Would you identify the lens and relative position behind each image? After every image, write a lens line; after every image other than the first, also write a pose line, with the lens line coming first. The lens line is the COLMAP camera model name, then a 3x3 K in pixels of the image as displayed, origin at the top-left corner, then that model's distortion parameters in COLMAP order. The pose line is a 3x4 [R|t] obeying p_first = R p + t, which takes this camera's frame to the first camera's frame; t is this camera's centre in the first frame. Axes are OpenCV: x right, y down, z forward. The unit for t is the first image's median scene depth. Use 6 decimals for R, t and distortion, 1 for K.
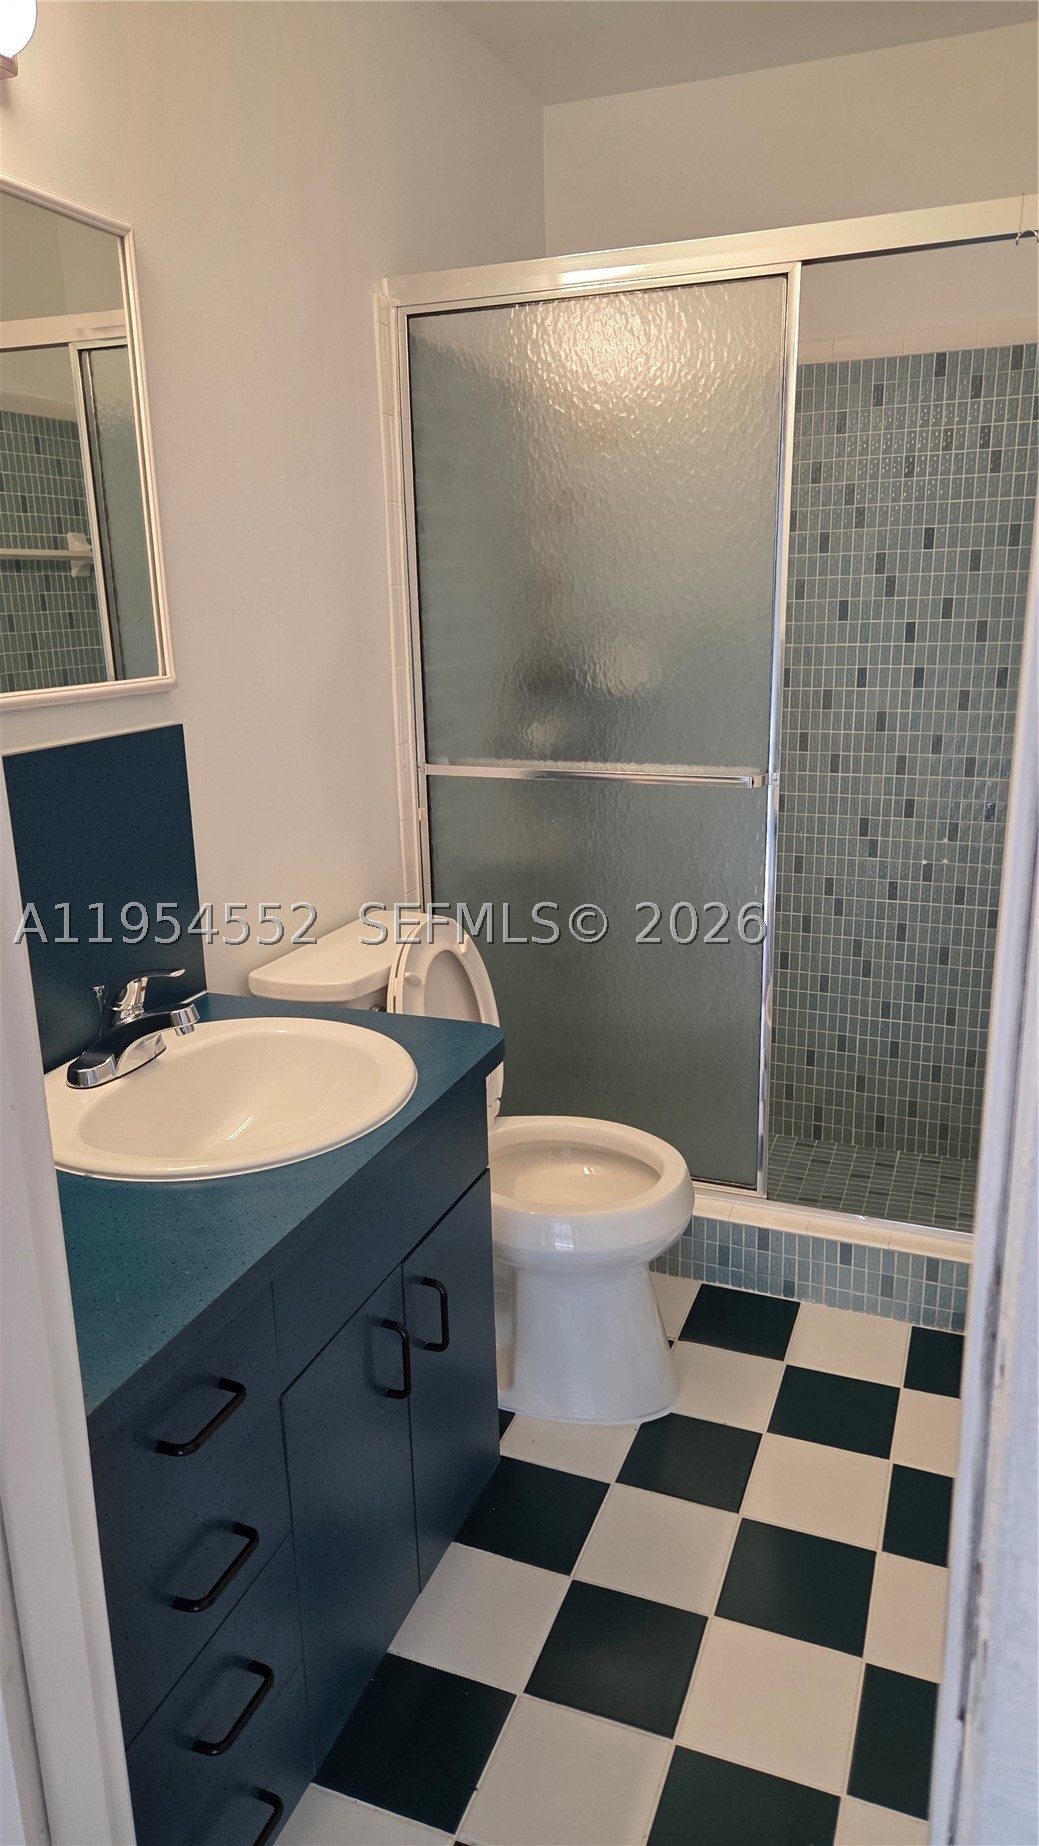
lens RADIAL K [[1249.5, 0, 511.7], [0, 1249.5, 922.7], [0, 0, 1]] dist [0.059270, -0.037525]
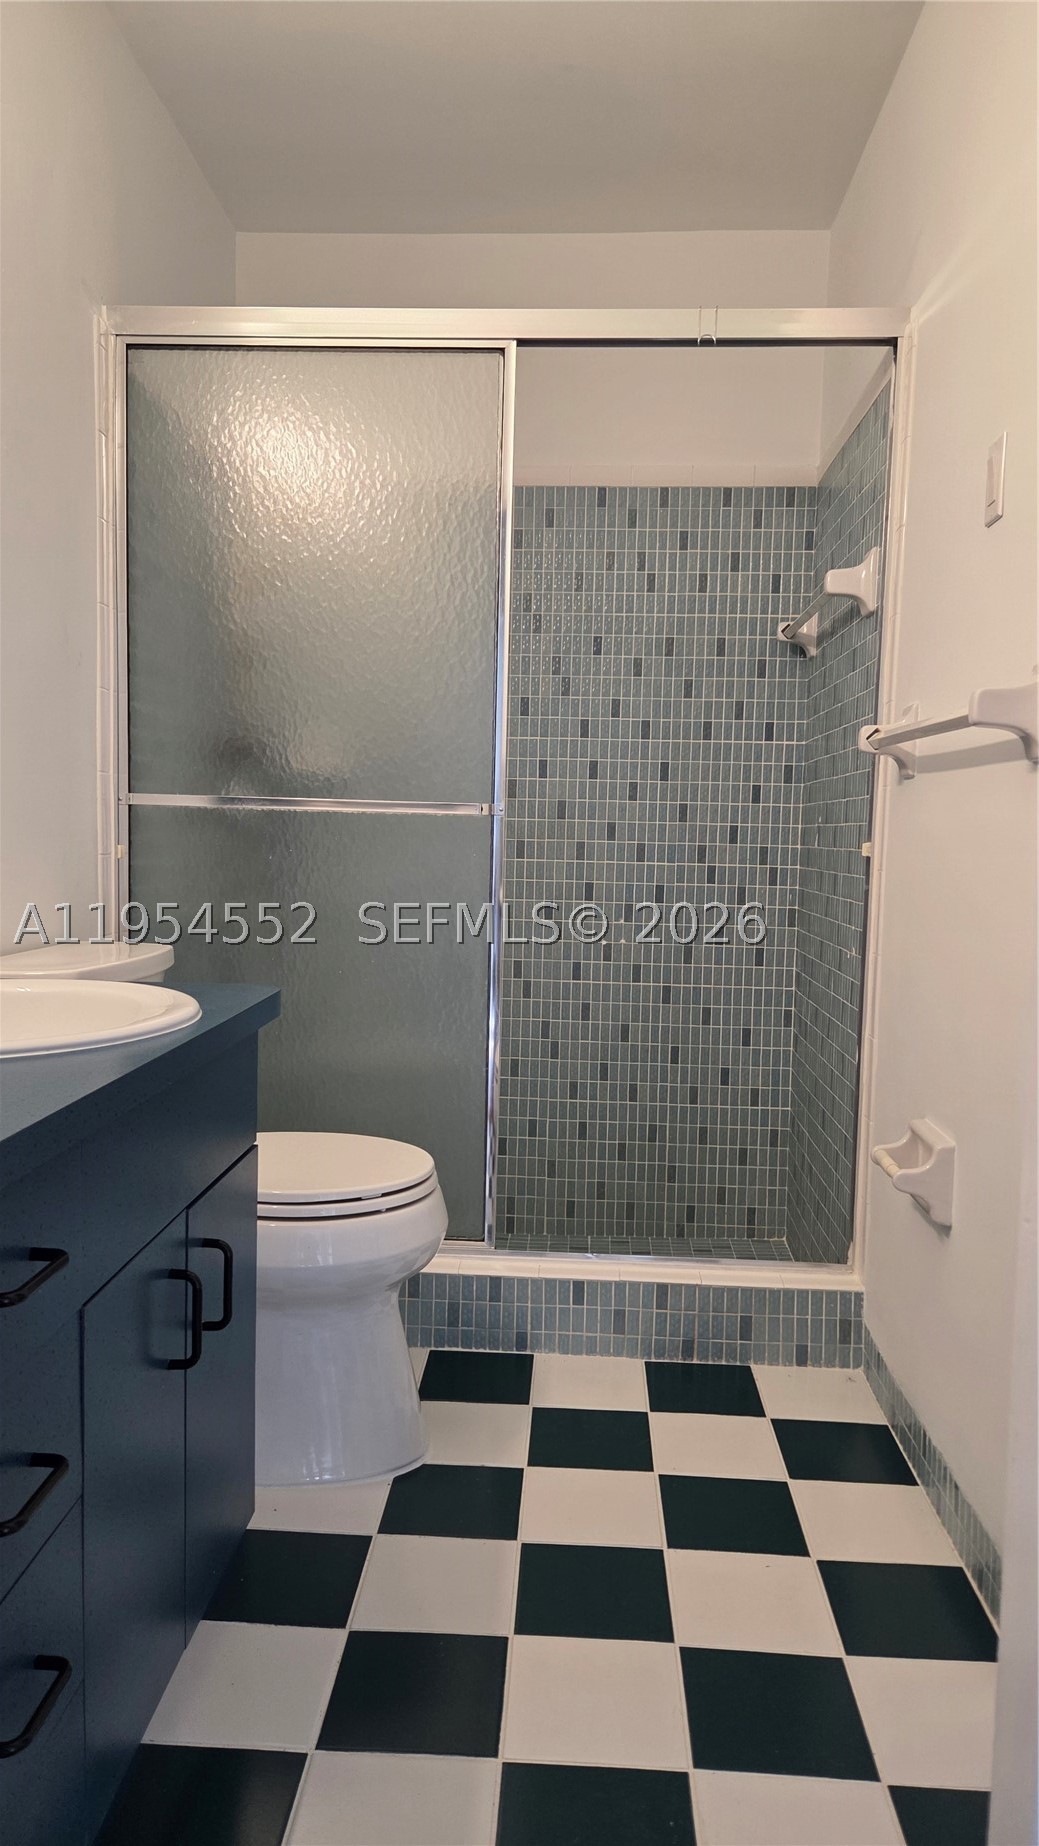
lens RADIAL K [[1249.5, 0, 525.4], [0, 1249.5, 928.0], [0, 0, 1]] dist [0.059270, -0.037525]
pose [[0.943910, 0.020916, 0.329539, -0.096212], [0.042260, 0.982133, -0.183384, 0.153091], [-0.327487, 0.187024, 0.926161, 0.051745]]
